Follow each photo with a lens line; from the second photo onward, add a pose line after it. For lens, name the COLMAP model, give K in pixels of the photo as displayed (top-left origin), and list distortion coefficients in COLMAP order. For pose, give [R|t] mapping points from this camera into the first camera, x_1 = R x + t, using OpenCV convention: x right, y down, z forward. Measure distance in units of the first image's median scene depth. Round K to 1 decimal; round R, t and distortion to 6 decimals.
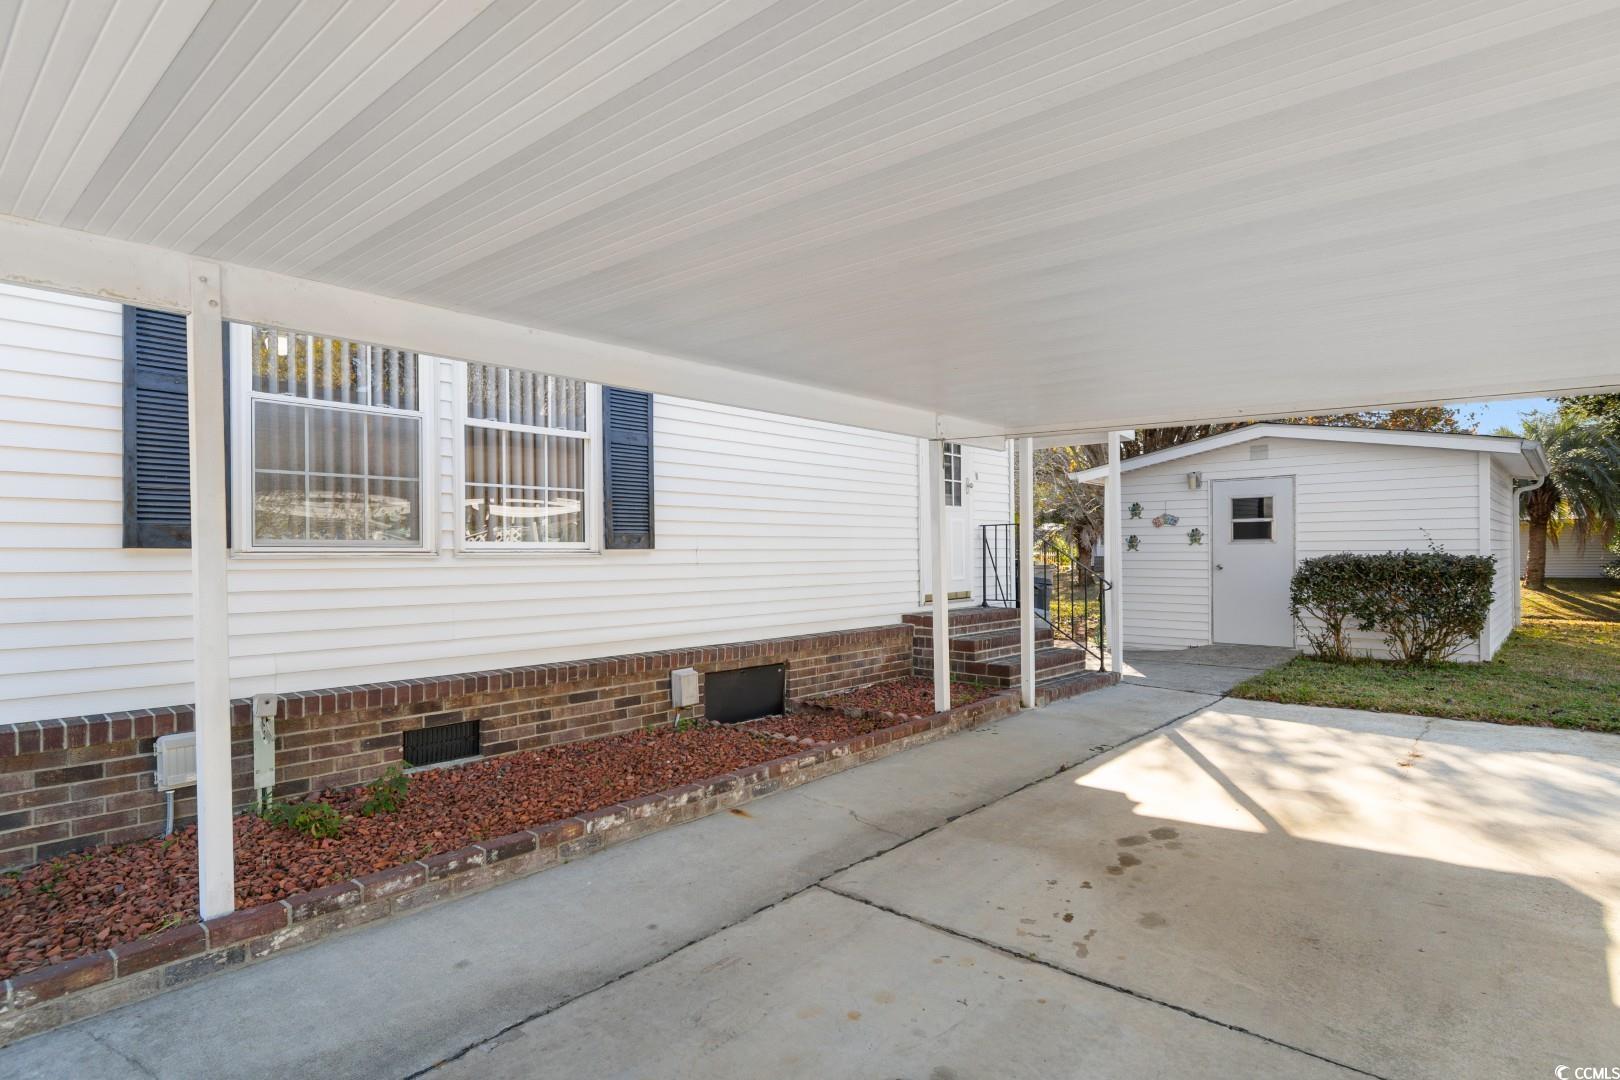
lens RADIAL K [[857.2, 0, 808.5], [0, 857.2, 546.7], [0, 0, 1]] dist [0.008036, 0.000662]
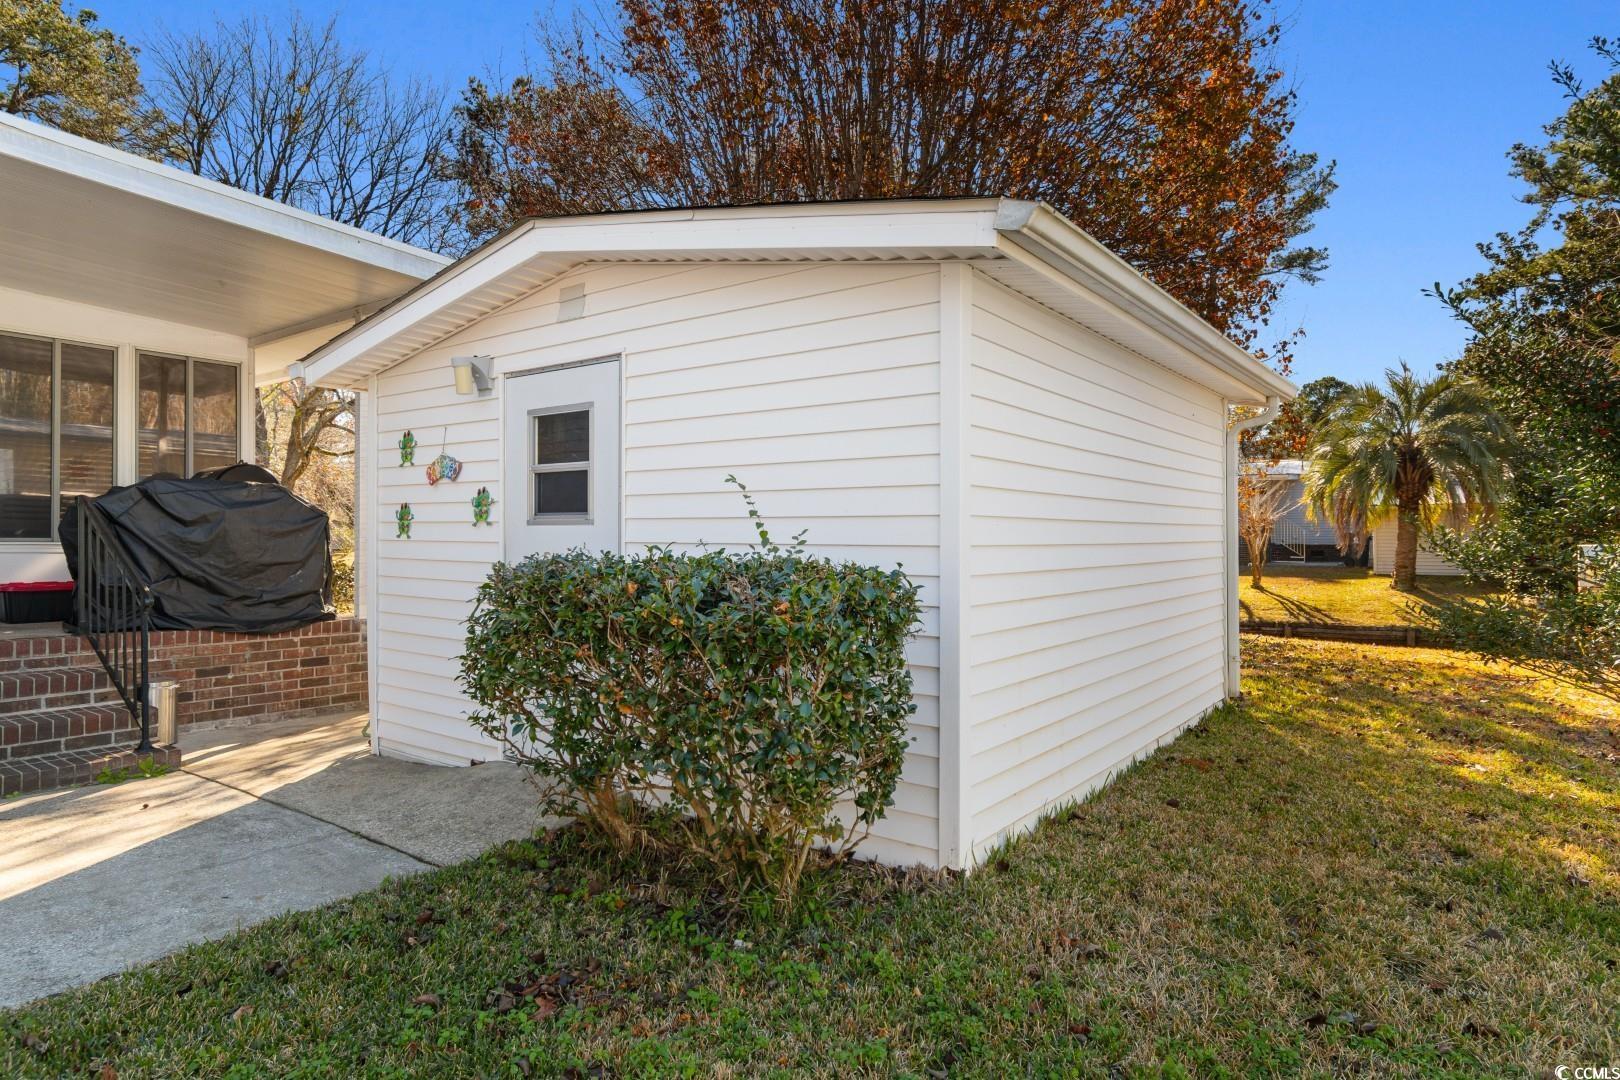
lens RADIAL K [[906.0, 0, 811.6], [0, 906.0, 537.5], [0, 0, 1]] dist [0.003320, 0.000501]
pose [[0.996454, 0.011544, 0.083343, 0.574115], [-0.012391, 0.999877, 0.009642, -0.002508], [-0.083221, -0.010640, 0.996474, 0.529587]]
